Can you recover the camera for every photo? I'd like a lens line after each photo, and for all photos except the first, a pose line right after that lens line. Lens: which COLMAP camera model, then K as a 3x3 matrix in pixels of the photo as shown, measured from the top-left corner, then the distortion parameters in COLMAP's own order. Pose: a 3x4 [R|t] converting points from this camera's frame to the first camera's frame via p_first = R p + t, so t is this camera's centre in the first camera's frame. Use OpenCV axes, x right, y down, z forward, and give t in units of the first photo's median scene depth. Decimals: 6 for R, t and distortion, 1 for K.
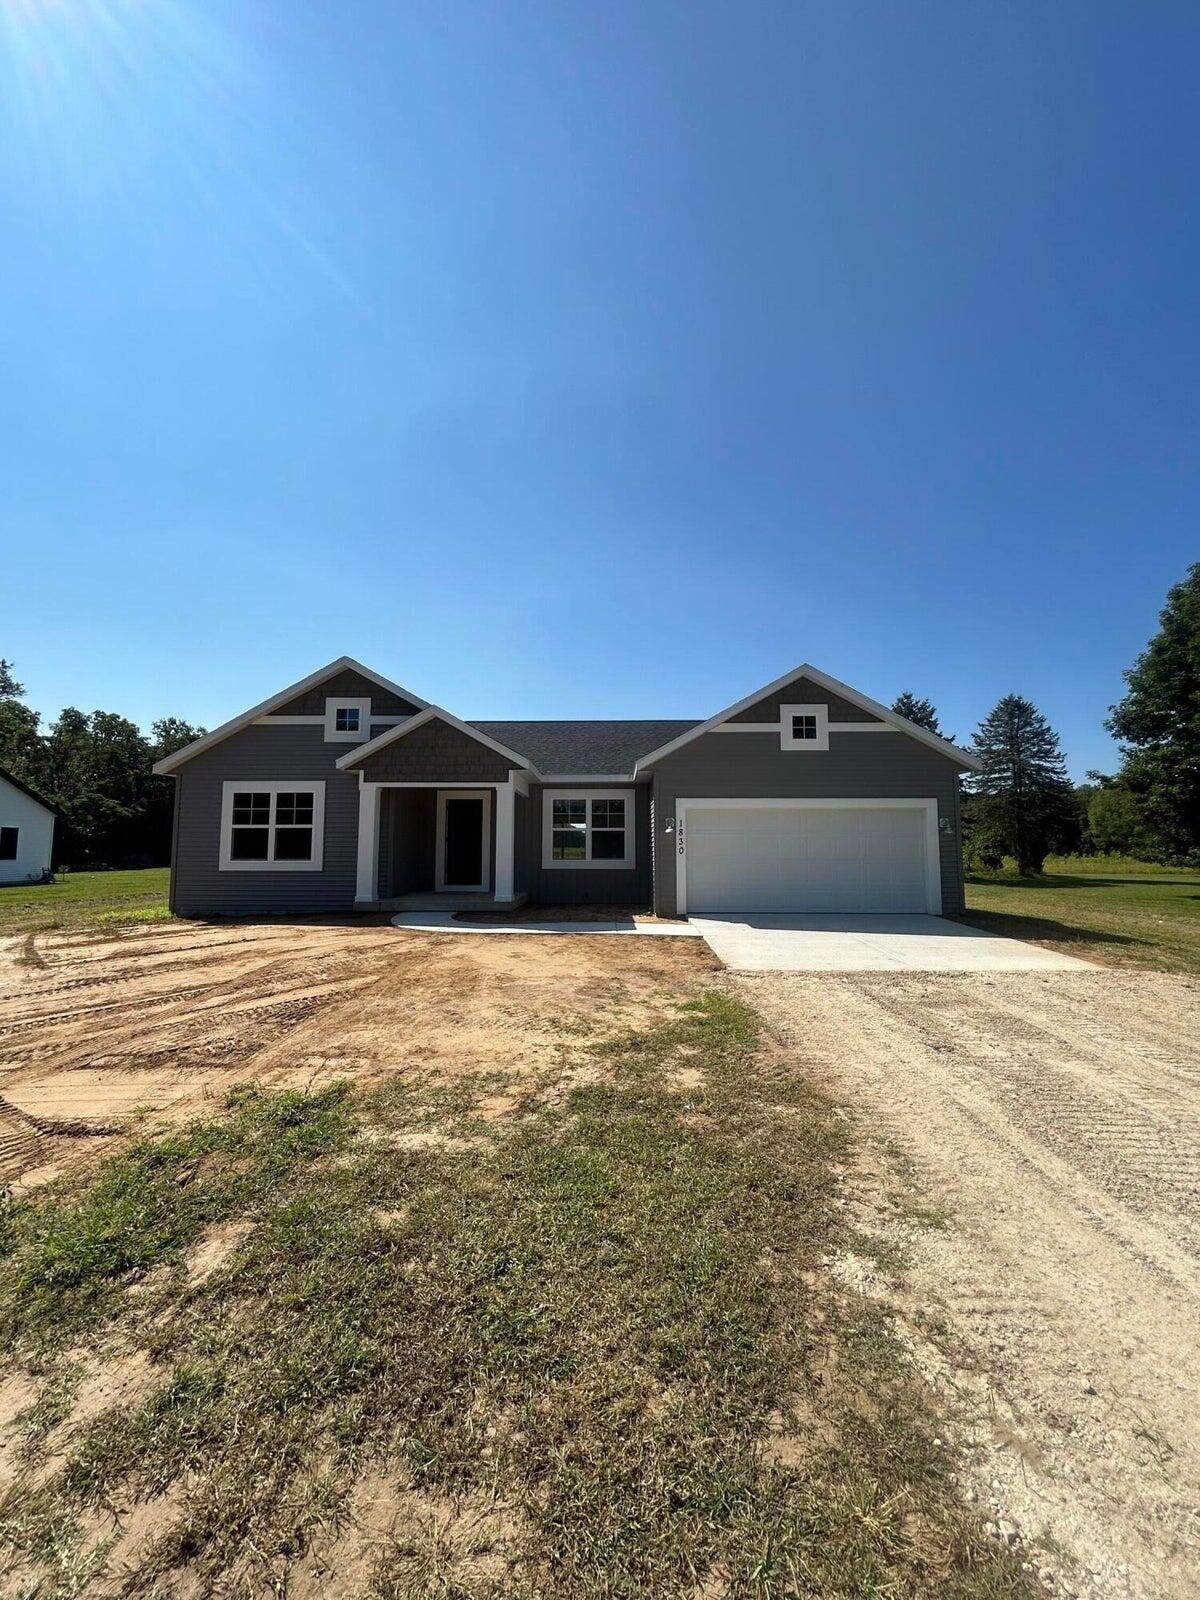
lens RADIAL K [[645.3, 0, 597.3], [0, 645.3, 799.5], [0, 0, 1]] dist [-0.002450, 0.000104]
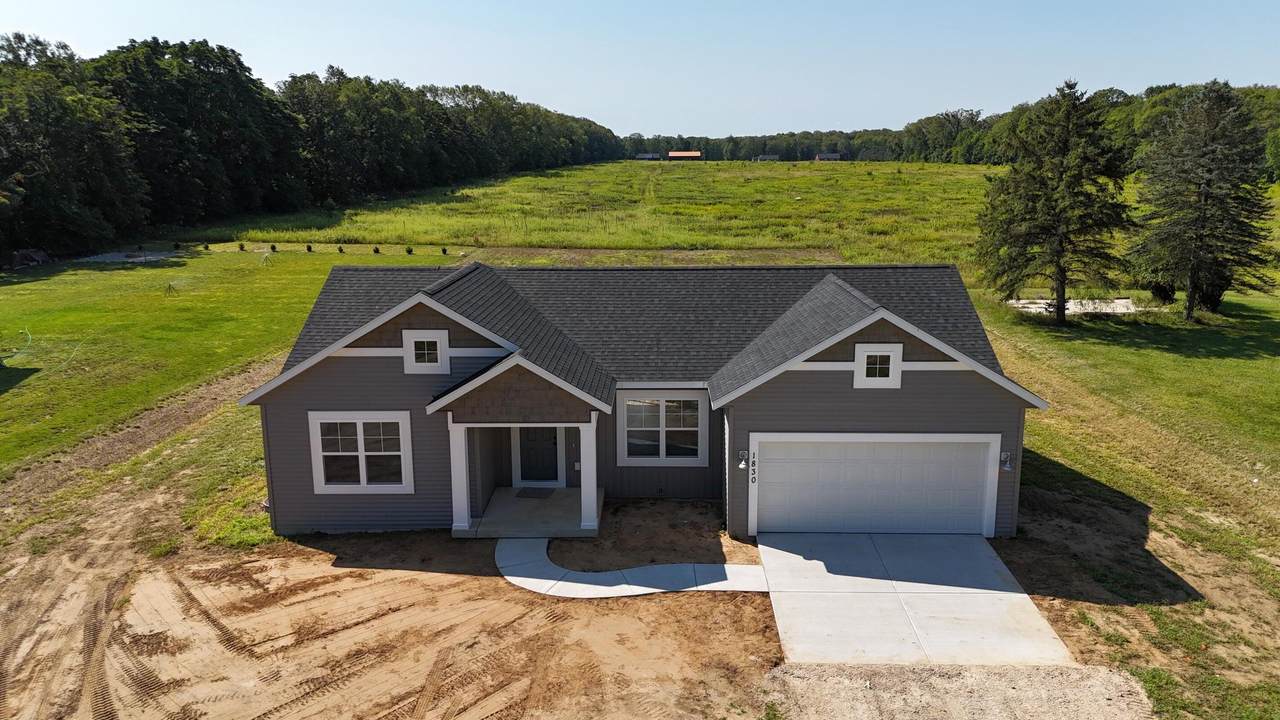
lens RADIAL K [[920.5, 0, 638.2], [0, 920.5, 360.8], [0, 0, 1]] dist [0.069924, -0.007403]
pose [[0.999981, -0.006232, -0.000271, -0.057431], [0.006042, 0.956866, 0.290468, -0.536041], [-0.001551, -0.290464, 0.956885, -0.389990]]
